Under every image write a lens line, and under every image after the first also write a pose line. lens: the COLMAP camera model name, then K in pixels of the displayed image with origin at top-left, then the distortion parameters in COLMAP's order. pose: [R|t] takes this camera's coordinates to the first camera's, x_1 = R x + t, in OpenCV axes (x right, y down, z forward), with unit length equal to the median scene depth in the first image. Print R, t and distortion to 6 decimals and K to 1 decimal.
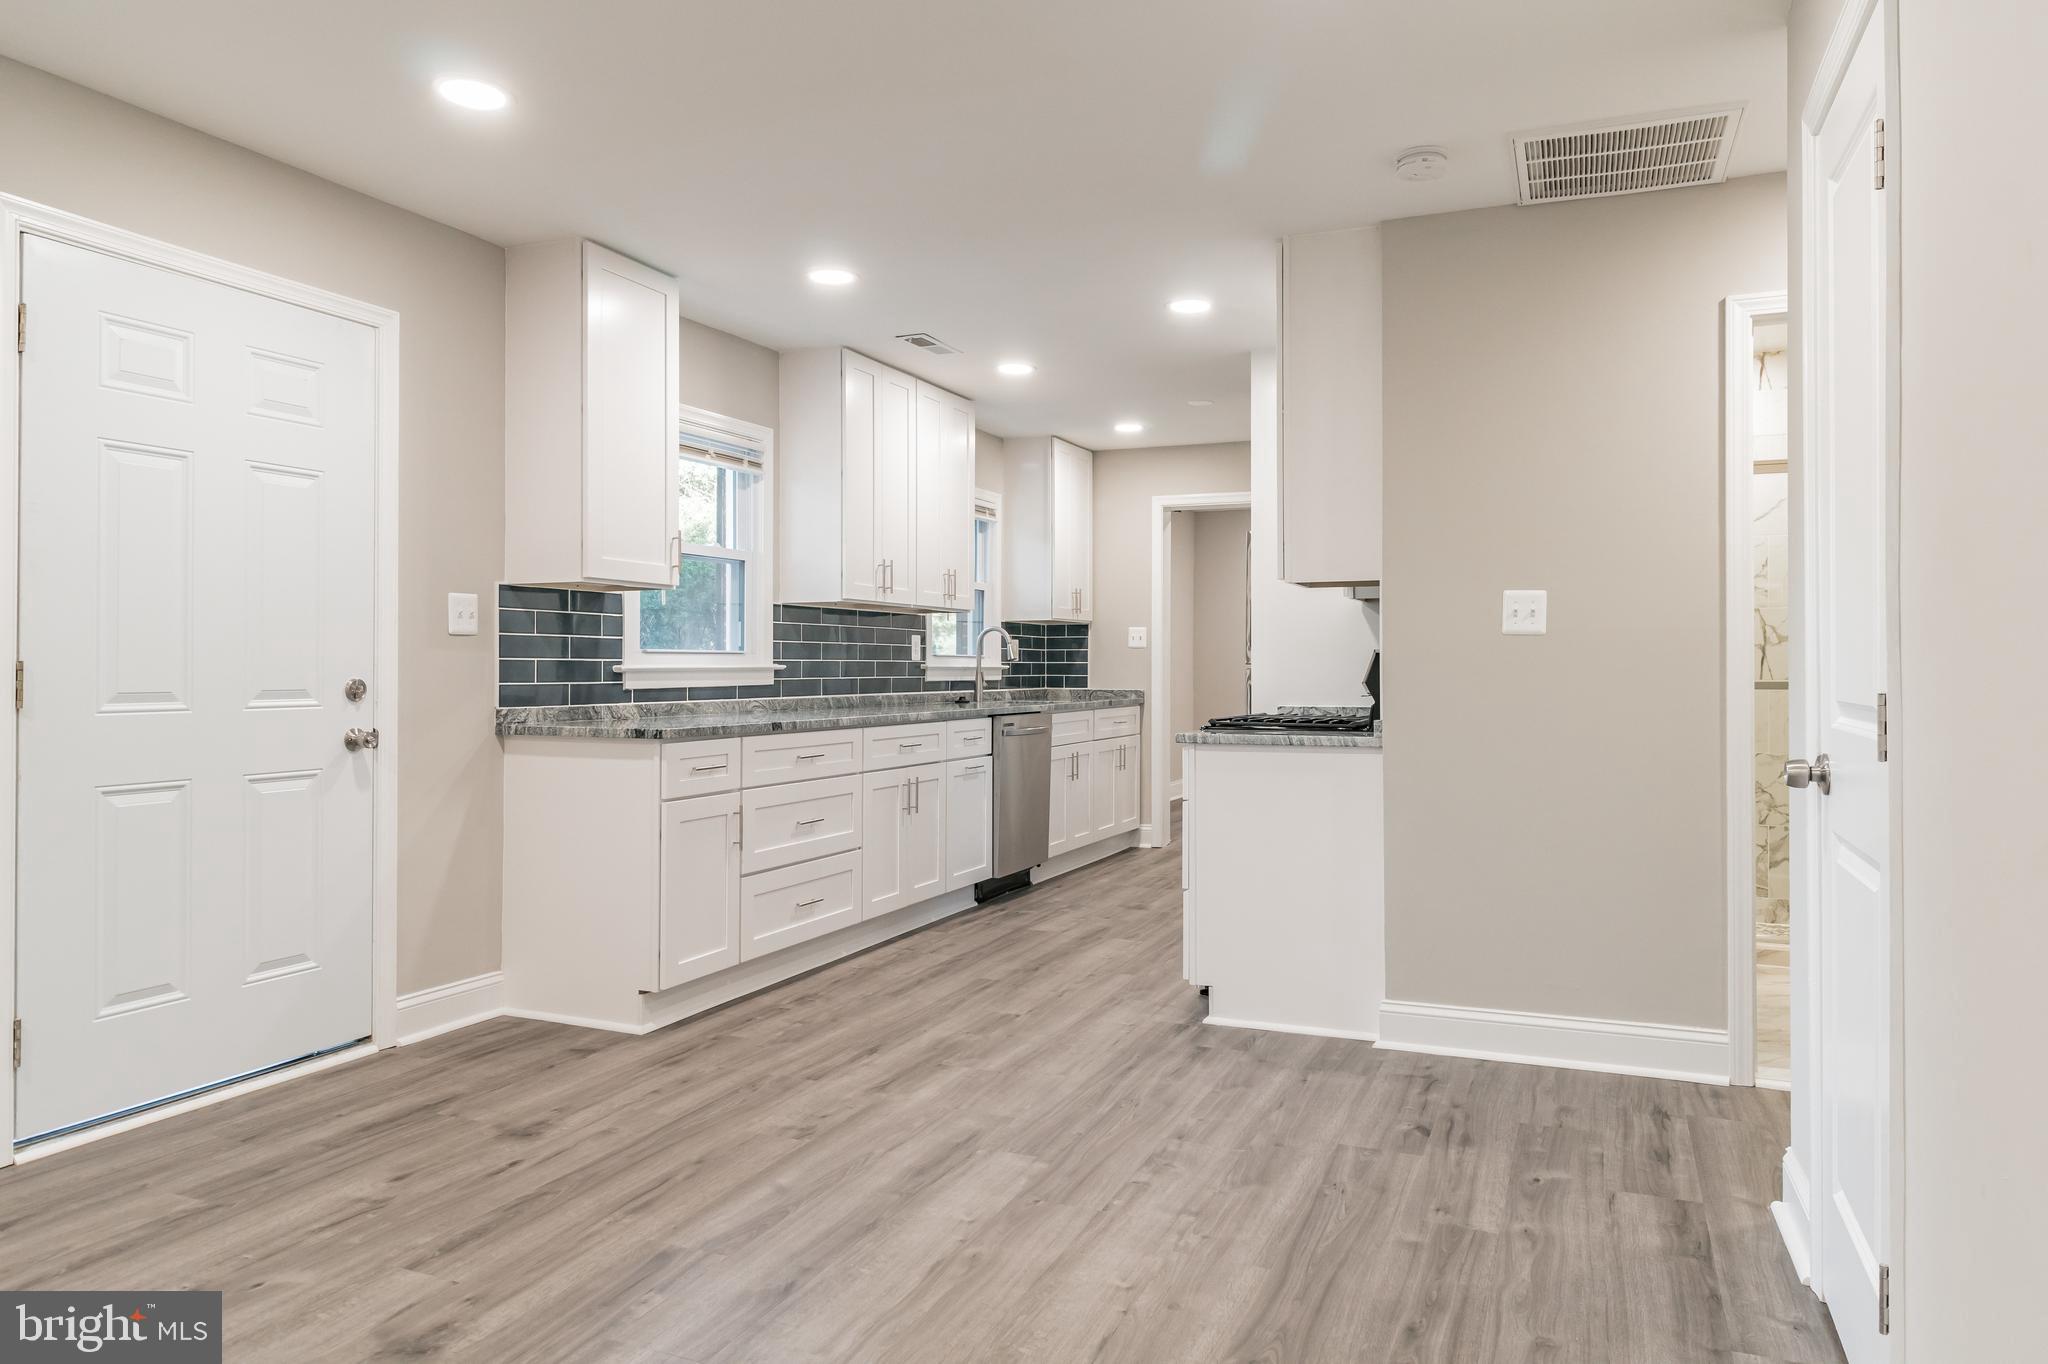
lens RADIAL K [[1254.9, 0, 1021.7], [0, 1254.9, 672.3], [0, 0, 1]] dist [0.003876, -0.004571]
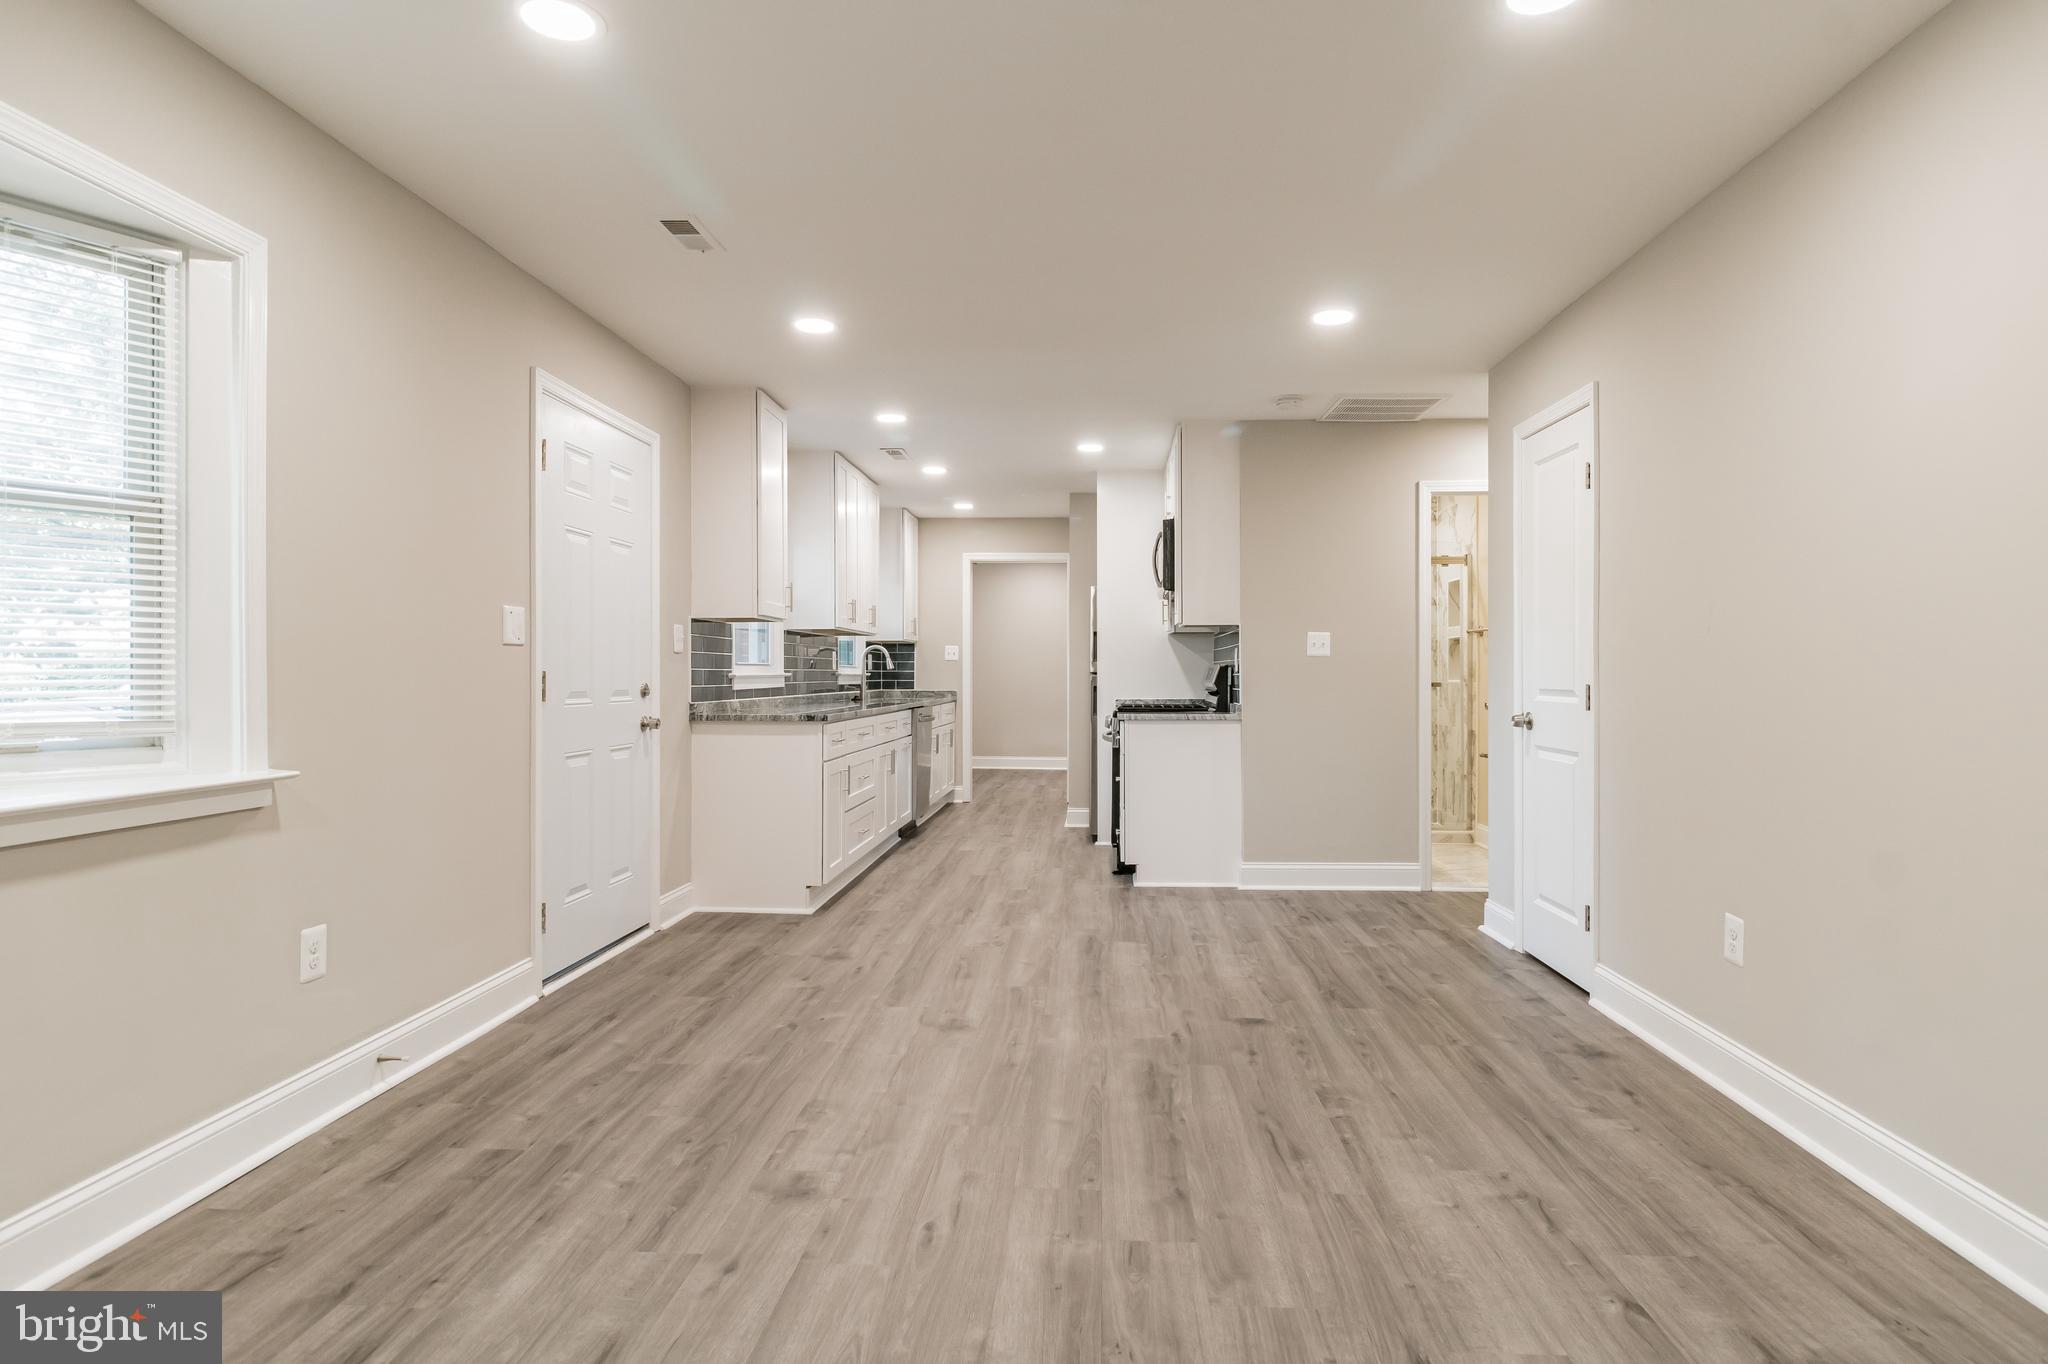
lens RADIAL K [[1086.6, 0, 975.3], [0, 1086.6, 683.0], [0, 0, 1]] dist [0.001865, 0.000567]
pose [[0.950971, -0.002752, 0.309269, -0.539051], [0.001562, 0.999990, 0.004098, 0.001117], [-0.309277, -0.003414, 0.950966, -0.333184]]
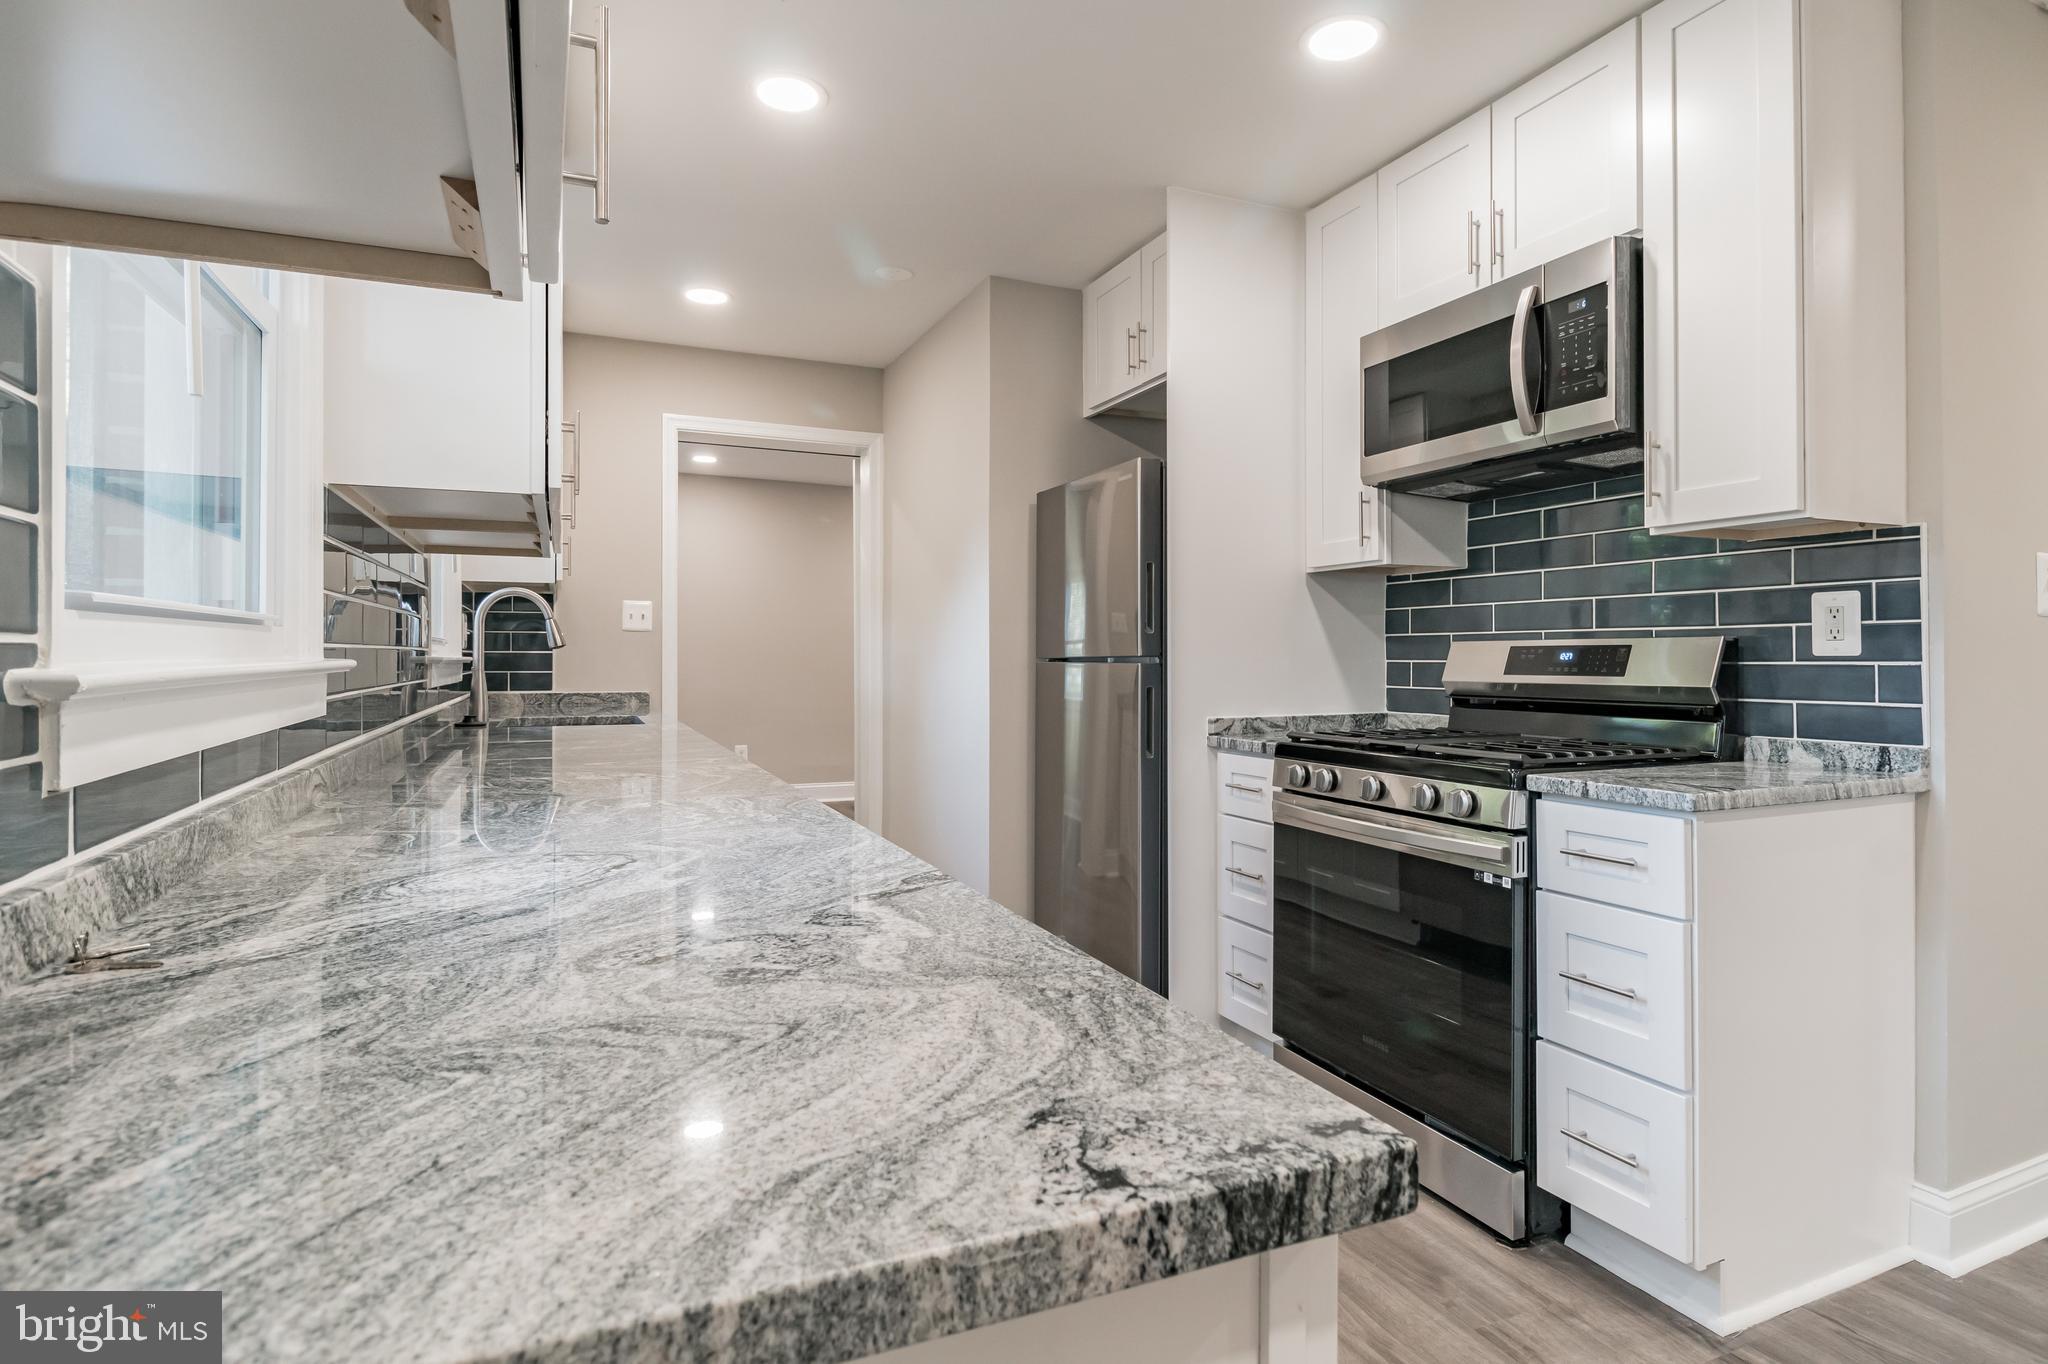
lens RADIAL K [[1055.2, 0, 1018.5], [0, 1055.2, 660.4], [0, 0, 1]] dist [0.003545, 0.000875]
pose [[0.667516, 0.000671, 0.744595, -0.415529], [-0.000949, 1.000000, -0.000050, -0.007643], [-0.744595, -0.000673, 0.667517, 0.966266]]
